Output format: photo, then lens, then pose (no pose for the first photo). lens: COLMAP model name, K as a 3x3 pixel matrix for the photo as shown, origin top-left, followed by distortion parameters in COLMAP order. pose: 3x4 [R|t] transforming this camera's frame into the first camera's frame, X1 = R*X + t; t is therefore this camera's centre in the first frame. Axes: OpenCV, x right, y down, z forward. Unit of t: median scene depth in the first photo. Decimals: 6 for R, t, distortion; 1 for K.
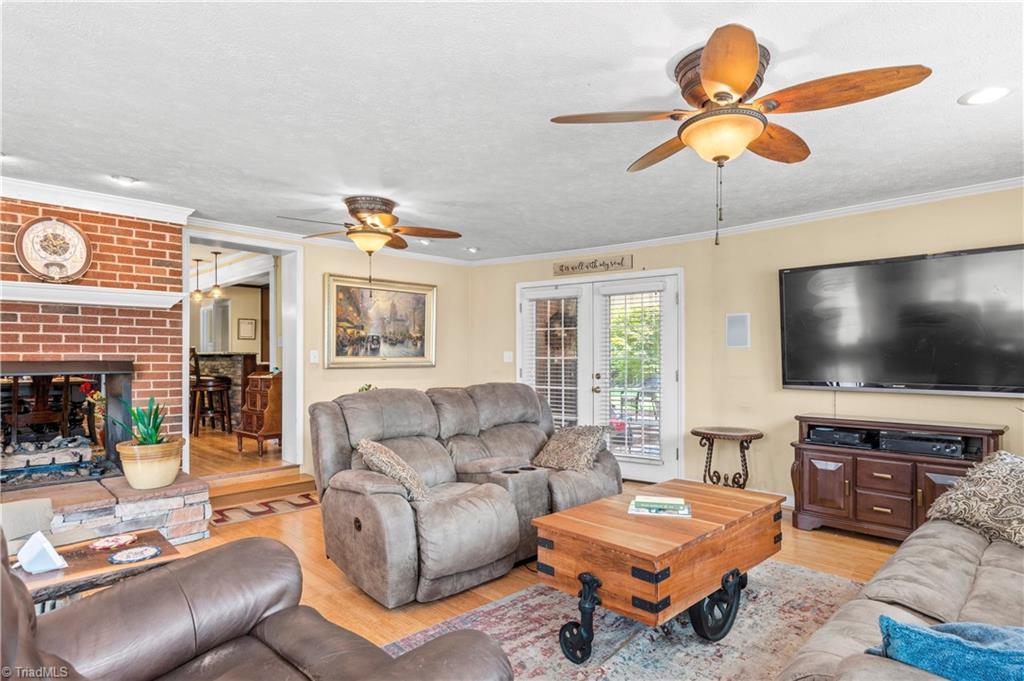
lens RADIAL K [[560.6, 0, 535.7], [0, 560.6, 341.6], [0, 0, 1]] dist [0.021288, -0.021836]
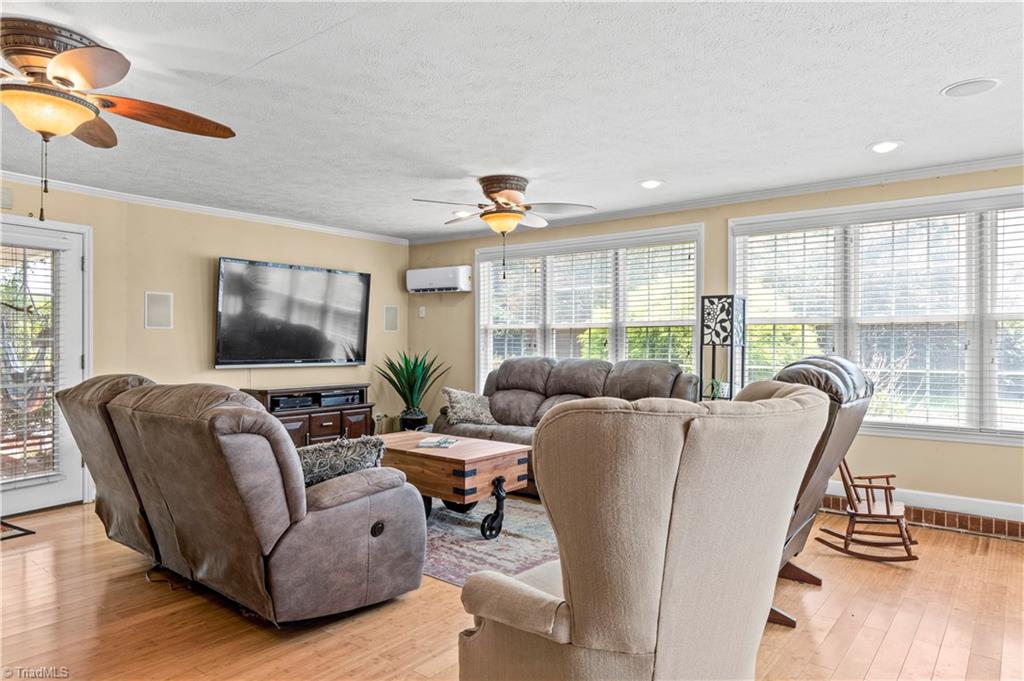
lens RADIAL K [[630.6, 0, 512.0], [0, 630.6, 340.5], [0, 0, 1]] dist [-0.002337, -0.000395]
pose [[-0.085421, 0.008893, 0.996305, -1.019131], [-0.026756, 0.999579, -0.011216, 0.036574], [-0.995986, -0.027616, -0.085147, 0.699635]]
